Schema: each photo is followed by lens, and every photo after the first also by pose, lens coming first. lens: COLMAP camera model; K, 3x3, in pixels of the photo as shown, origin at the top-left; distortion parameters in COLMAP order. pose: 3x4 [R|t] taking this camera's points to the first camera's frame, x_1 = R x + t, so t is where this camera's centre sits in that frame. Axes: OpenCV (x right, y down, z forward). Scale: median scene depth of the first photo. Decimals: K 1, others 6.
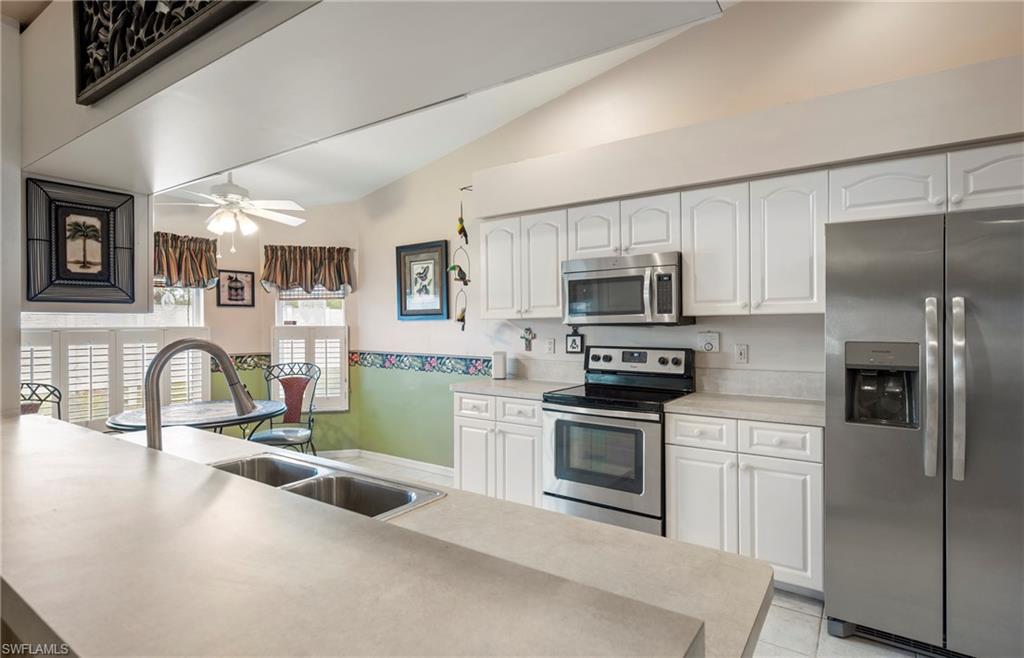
lens RADIAL K [[507.2, 0, 512.0], [0, 507.2, 323.5], [0, 0, 1]] dist [-0.003625, -0.000149]
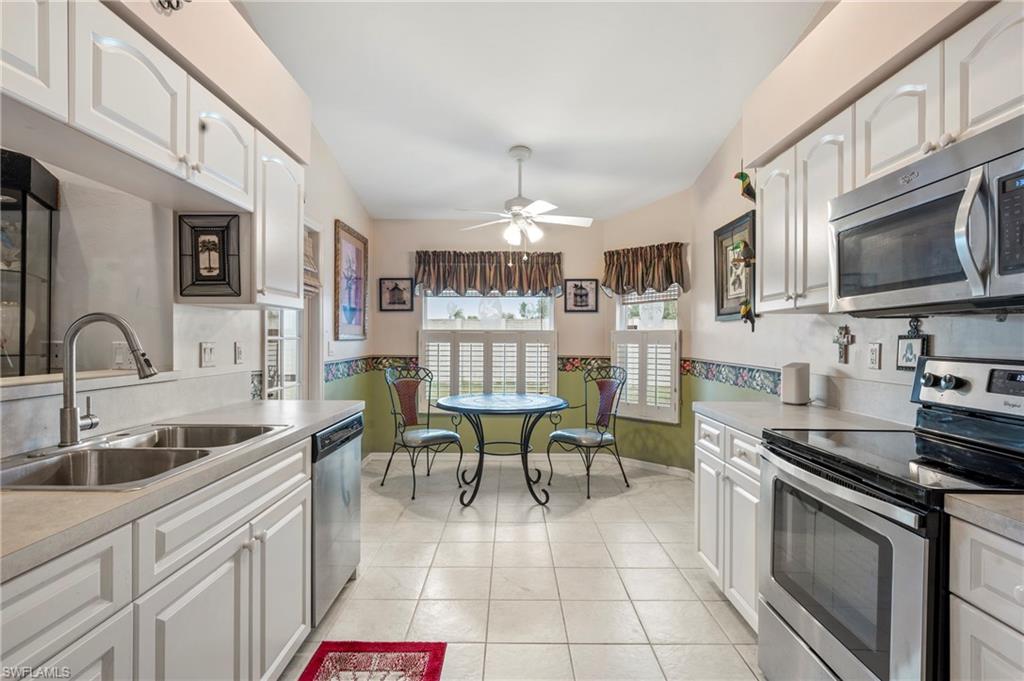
lens RADIAL K [[494.7, 0, 515.2], [0, 494.7, 344.6], [0, 0, 1]] dist [0.001831, 0.000515]
pose [[0.571861, 0.016886, -0.820176, 0.287757], [-0.006957, 0.999852, 0.015735, 0.024134], [0.820321, -0.003292, 0.571894, 0.332242]]
